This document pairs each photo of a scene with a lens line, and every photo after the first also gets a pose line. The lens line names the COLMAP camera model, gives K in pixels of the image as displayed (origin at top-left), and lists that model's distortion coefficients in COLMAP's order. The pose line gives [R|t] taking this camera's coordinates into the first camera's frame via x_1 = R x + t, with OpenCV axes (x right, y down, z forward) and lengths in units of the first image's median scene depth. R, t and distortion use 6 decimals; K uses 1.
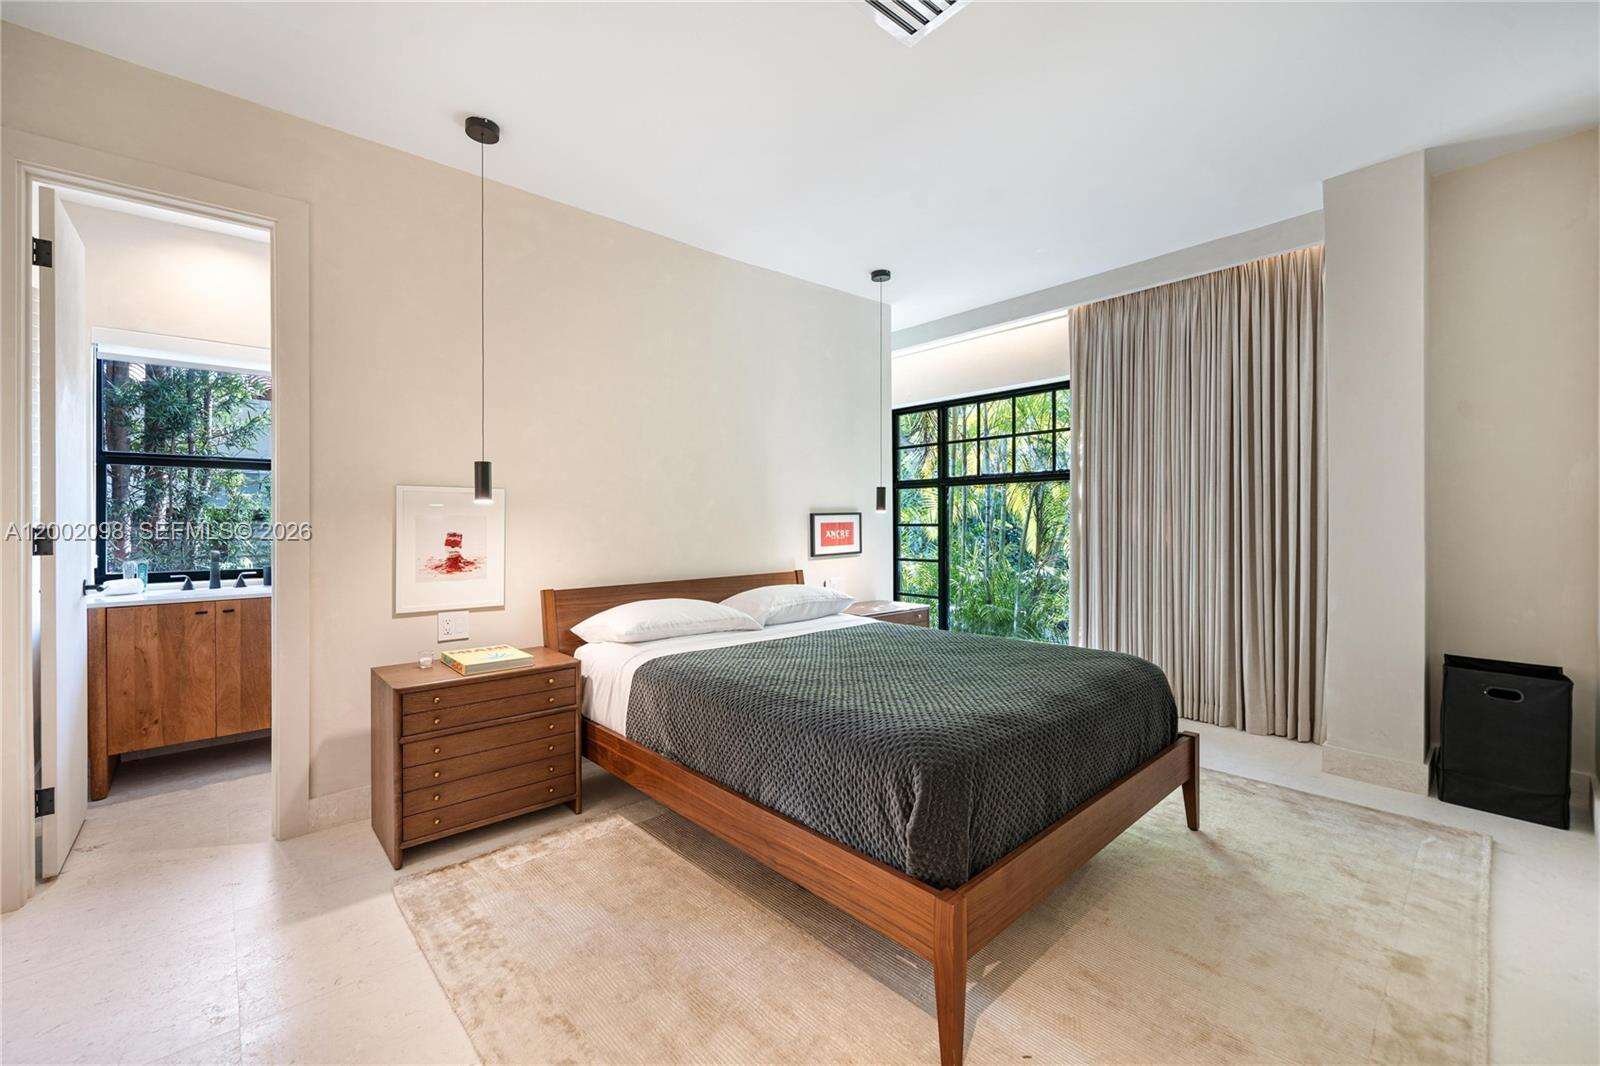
lens RADIAL K [[658.6, 0, 796.3], [0, 658.6, 515.4], [0, 0, 1]] dist [-0.001307, -0.000221]
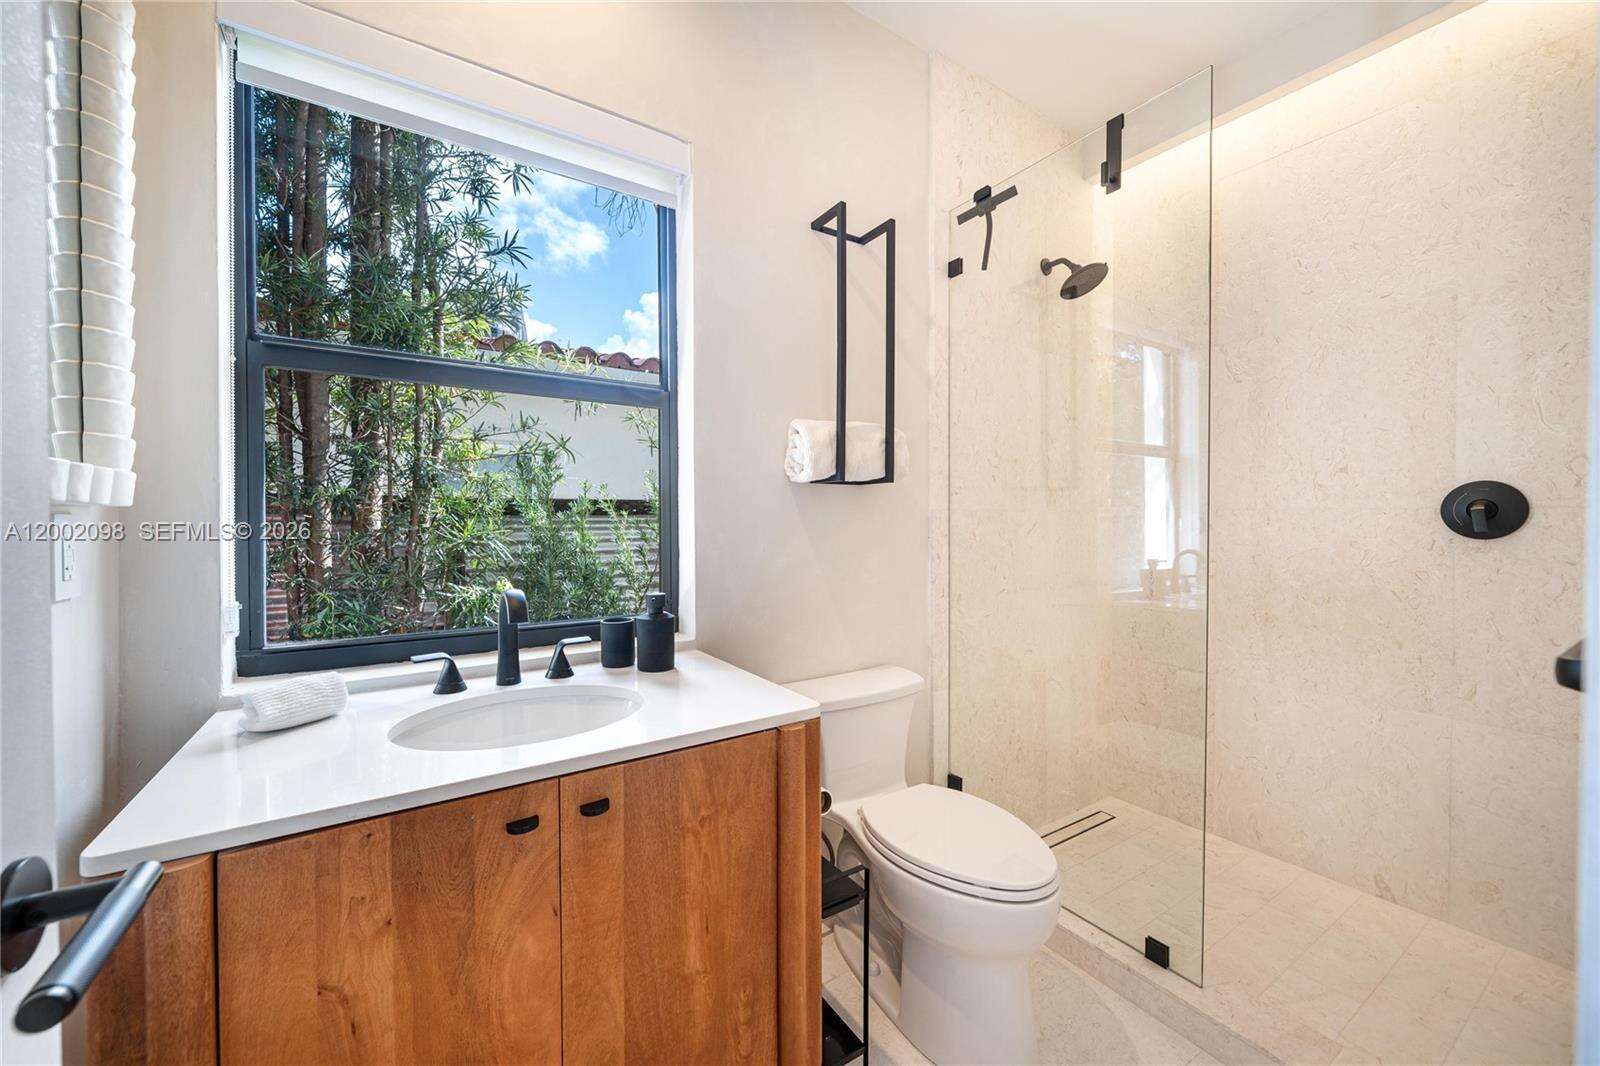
lens RADIAL K [[611.9, 0, 804.9], [0, 611.9, 525.2], [0, 0, 1]] dist [0.000272, 0.000046]
pose [[0.989487, 0.006070, -0.144494, -0.510083], [-0.003597, 0.999843, 0.017368, 0.006784], [0.144577, -0.016665, 0.989353, 0.516502]]
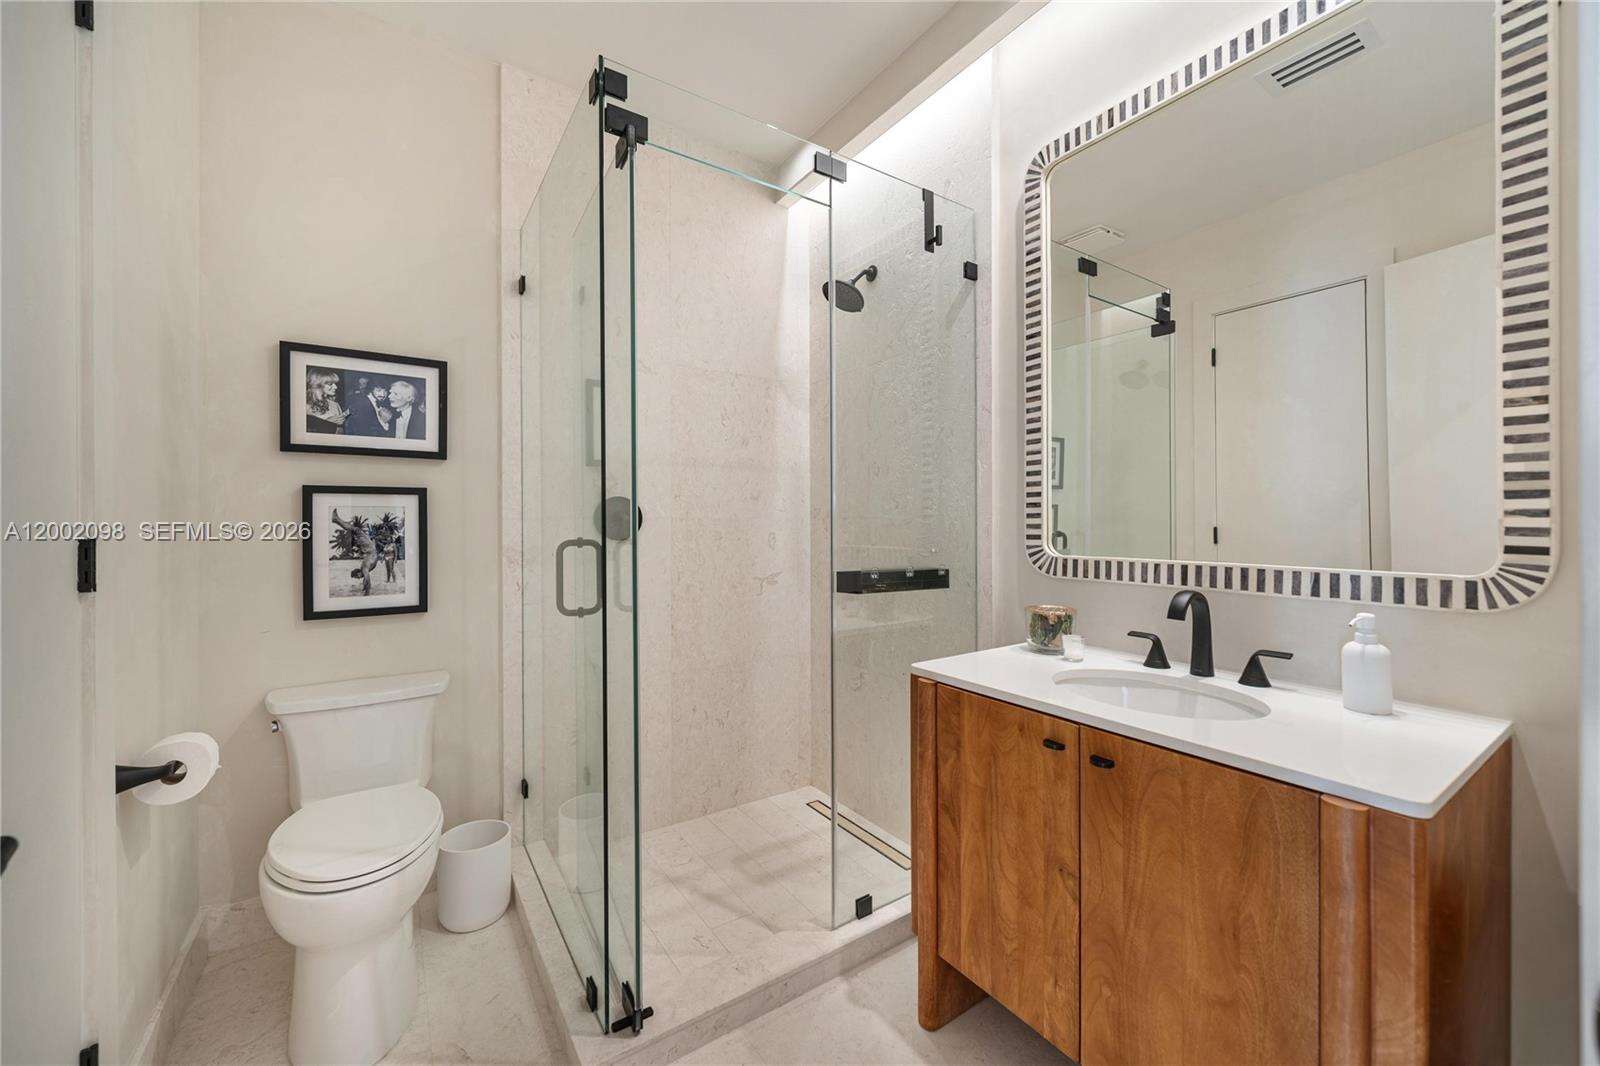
lens RADIAL K [[611.9, 0, 804.9], [0, 611.9, 525.2], [0, 0, 1]] dist [0.000272, 0.000046]
pose [[-0.138242, 0.008370, -0.990363, -0.345451], [0.005967, 0.999953, 0.007618, 0.004515], [0.990381, -0.004856, -0.138285, 0.618052]]
